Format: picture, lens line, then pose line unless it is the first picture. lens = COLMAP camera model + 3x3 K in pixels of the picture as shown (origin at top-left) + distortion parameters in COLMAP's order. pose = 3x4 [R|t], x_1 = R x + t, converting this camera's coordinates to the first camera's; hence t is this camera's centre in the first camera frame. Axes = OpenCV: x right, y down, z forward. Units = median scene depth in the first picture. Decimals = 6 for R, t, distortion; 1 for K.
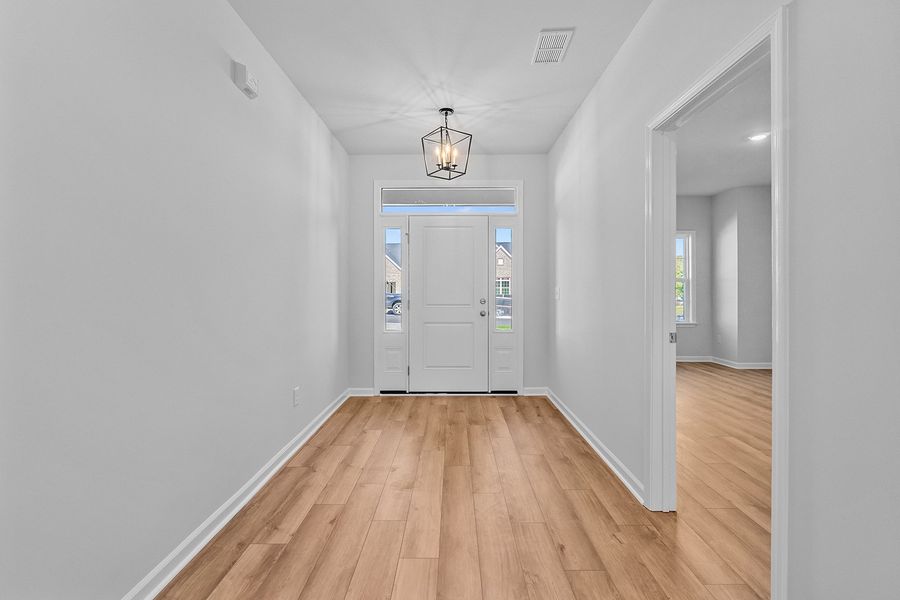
lens RADIAL K [[401.9, 0, 439.6], [0, 401.9, 289.1], [0, 0, 1]] dist [0.000993, 0.000085]
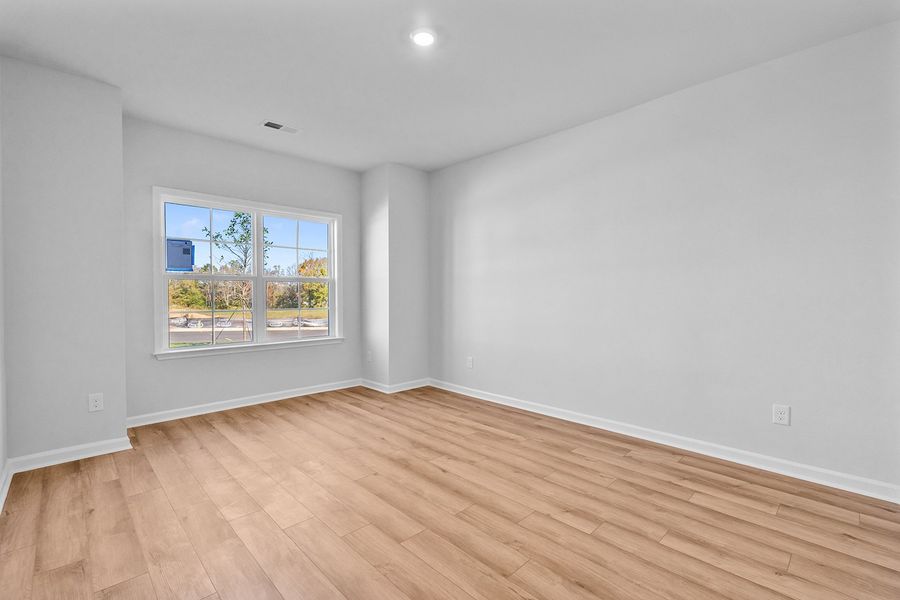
lens RADIAL K [[401.9, 0, 439.6], [0, 401.9, 289.1], [0, 0, 1]] dist [0.000993, 0.000085]
pose [[0.708729, 0.006220, 0.705454, 0.243770], [0.002631, 0.999931, -0.011459, 0.002535], [-0.705476, 0.009977, 0.708663, 0.351089]]
